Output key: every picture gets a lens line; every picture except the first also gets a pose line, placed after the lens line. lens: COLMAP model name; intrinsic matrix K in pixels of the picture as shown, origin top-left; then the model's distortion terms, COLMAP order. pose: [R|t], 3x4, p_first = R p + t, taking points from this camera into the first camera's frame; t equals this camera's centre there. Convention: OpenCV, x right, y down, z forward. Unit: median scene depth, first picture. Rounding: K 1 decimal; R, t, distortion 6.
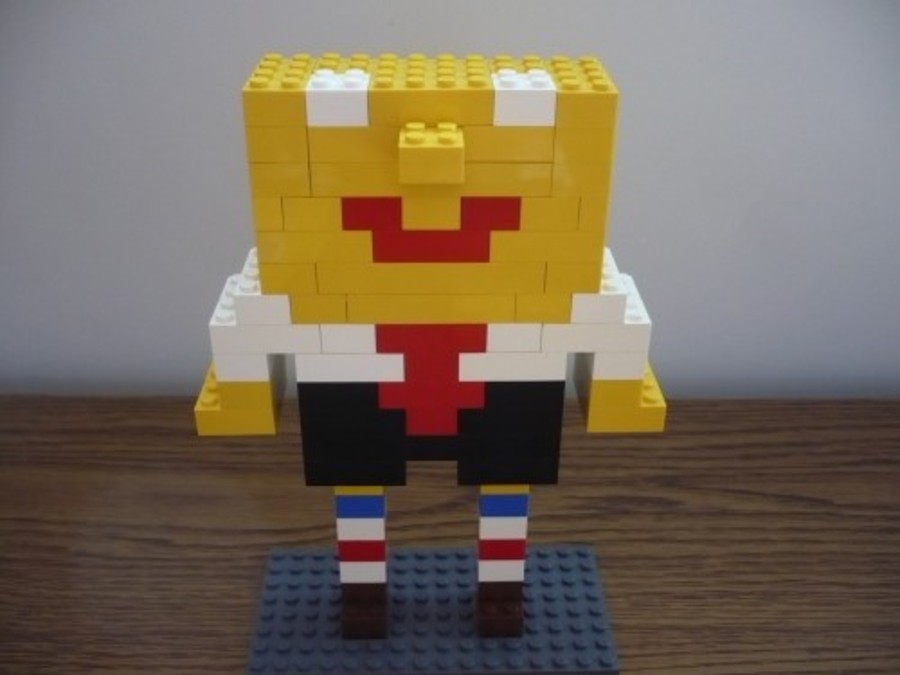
lens RADIAL K [[937.7, 0, 458.3], [0, 937.7, 328.0], [0, 0, 1]] dist [-0.082528, 0.000000]
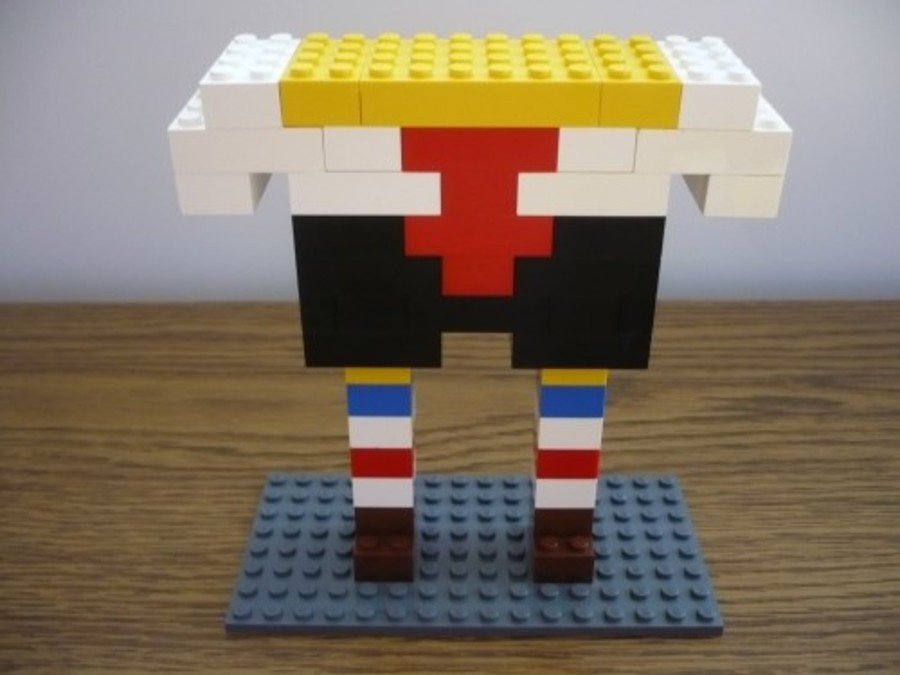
lens RADIAL K [[937.7, 0, 453.7], [0, 937.7, 346.3], [0, 0, 1]] dist [-0.082528, 0.000000]
pose [[0.999257, 0.008983, -0.037478, -0.017899], [-0.007690, 0.999376, 0.034486, 0.118271], [0.037764, -0.034173, 0.998702, 0.251861]]
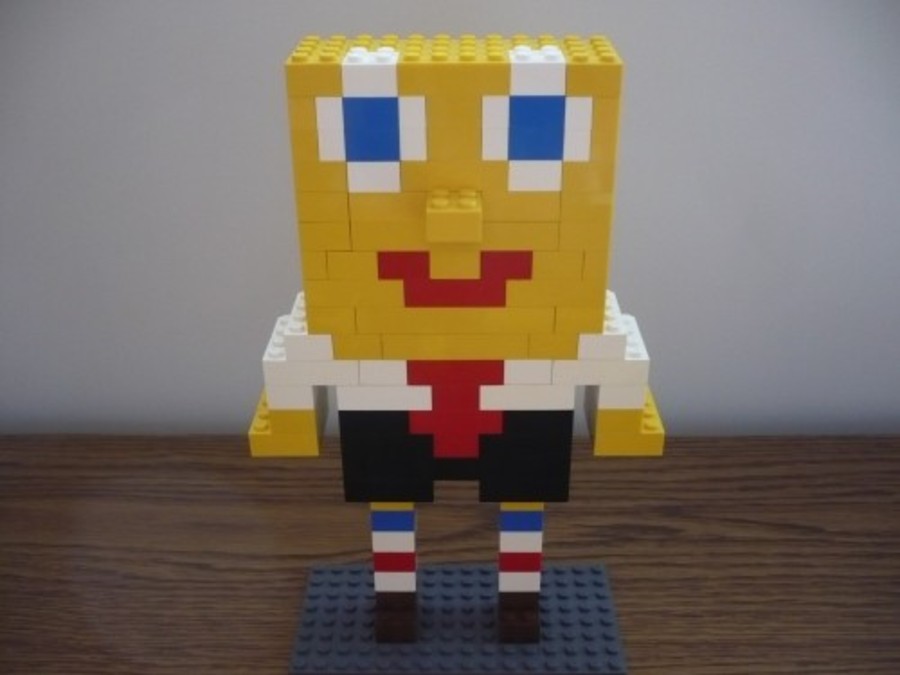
lens RADIAL K [[937.7, 0, 461.8], [0, 937.7, 321.0], [0, 0, 1]] dist [-0.082528, 0.000000]
pose [[0.999374, 0.000264, -0.035377, 0.016817], [-0.001872, 0.998967, -0.045407, 0.000204], [0.035328, 0.045444, 0.998342, -0.126249]]
